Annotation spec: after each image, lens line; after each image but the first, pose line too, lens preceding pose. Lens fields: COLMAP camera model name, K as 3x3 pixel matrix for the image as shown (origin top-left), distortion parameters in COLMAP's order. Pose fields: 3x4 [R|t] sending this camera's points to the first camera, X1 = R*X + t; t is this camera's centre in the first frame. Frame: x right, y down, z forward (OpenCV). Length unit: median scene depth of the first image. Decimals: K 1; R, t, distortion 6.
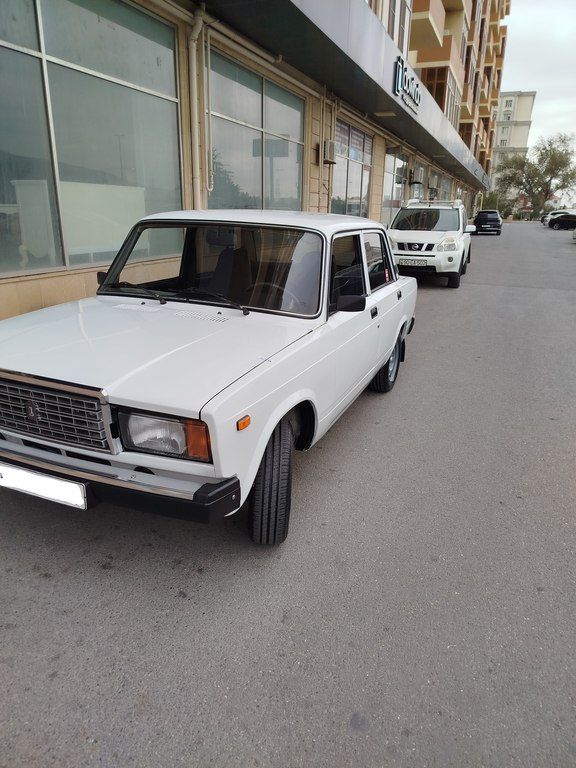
lens RADIAL K [[532.6, 0, 292.0], [0, 532.6, 387.0], [0, 0, 1]] dist [0.030342, -0.035975]
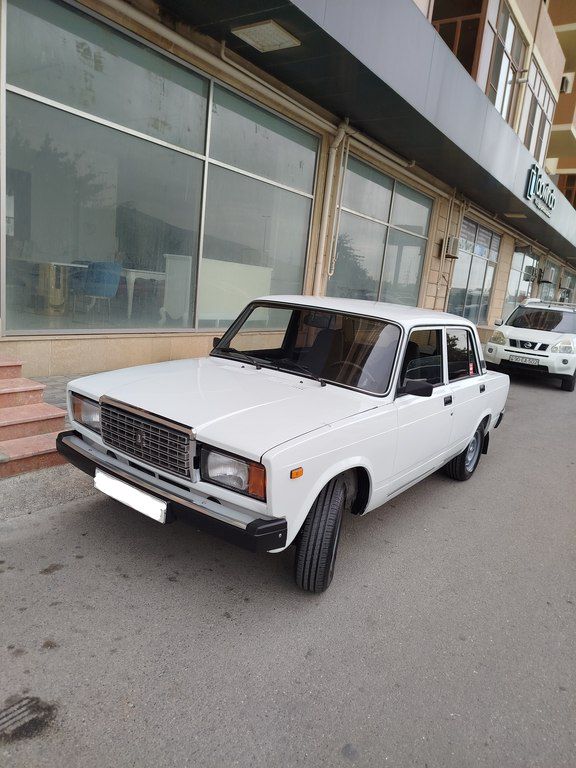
lens RADIAL K [[532.6, 0, 287.1], [0, 532.6, 387.1], [0, 0, 1]] dist [0.030342, -0.035975]
pose [[0.968505, 0.127942, -0.213608, 0.072955], [-0.156504, 0.980040, -0.122592, 0.017410], [0.193660, 0.152162, 0.969197, -0.121024]]
